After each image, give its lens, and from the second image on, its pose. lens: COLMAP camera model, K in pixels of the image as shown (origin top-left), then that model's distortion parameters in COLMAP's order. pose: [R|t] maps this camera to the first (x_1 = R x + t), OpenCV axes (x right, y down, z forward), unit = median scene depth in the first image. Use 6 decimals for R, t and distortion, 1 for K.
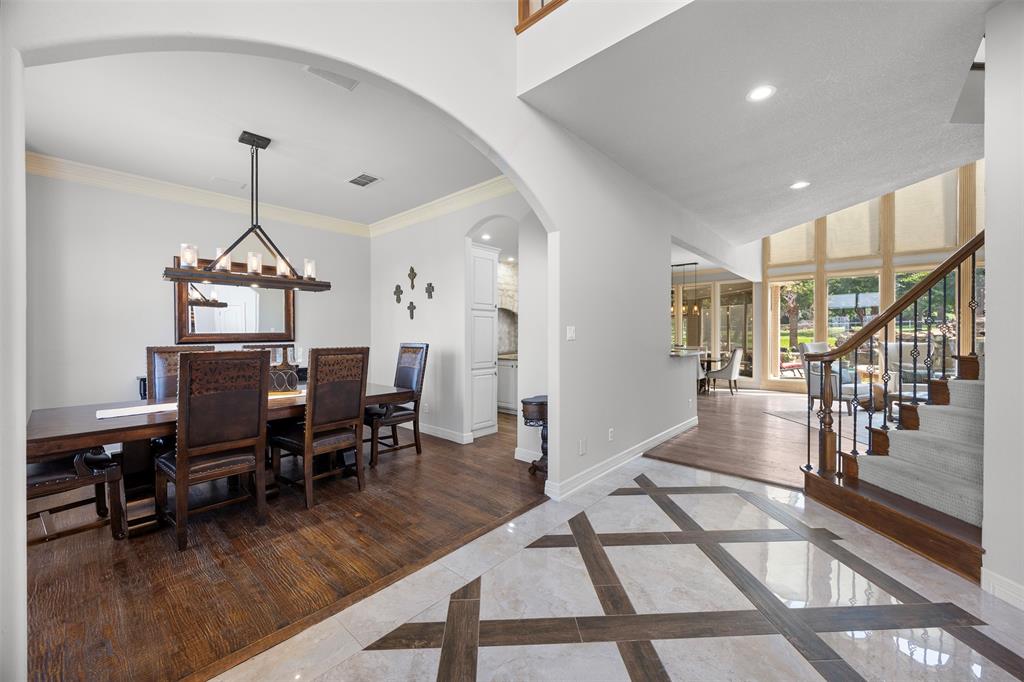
lens RADIAL K [[391.2, 0, 509.3], [0, 391.2, 336.6], [0, 0, 1]] dist [-0.003715, 0.000053]
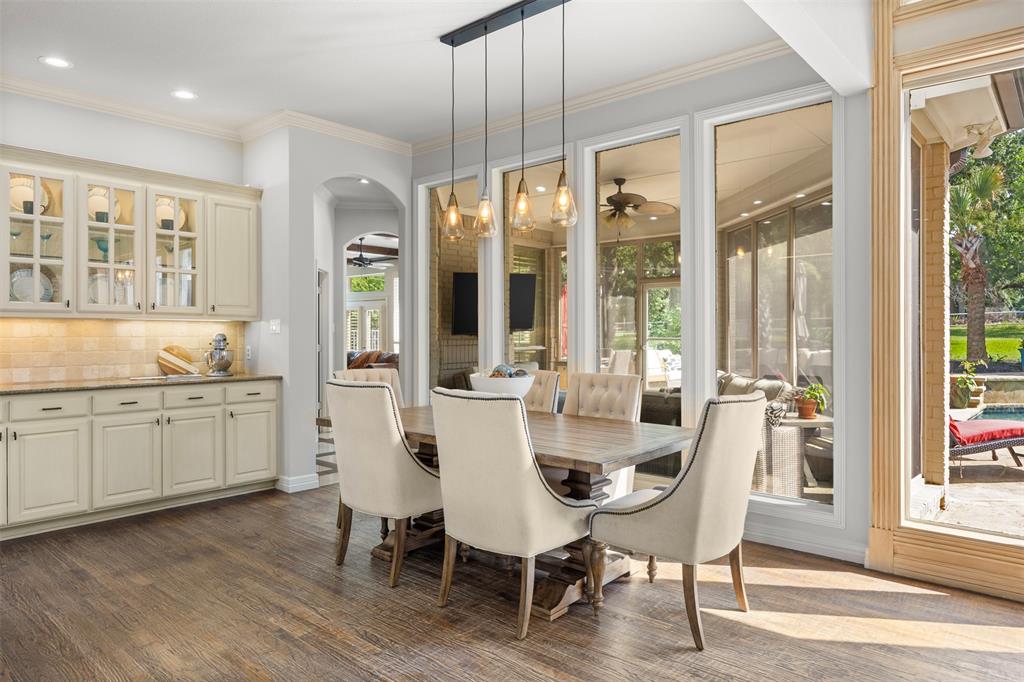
lens RADIAL K [[668.2, 0, 513.0], [0, 668.2, 336.5], [0, 0, 1]] dist [0.000324, -0.001603]
pose [[0.999560, 0.002040, 0.029575, 0.196311], [-0.001983, 0.999996, -0.001959, 0.001463], [-0.029579, 0.001899, 0.999561, 0.285031]]
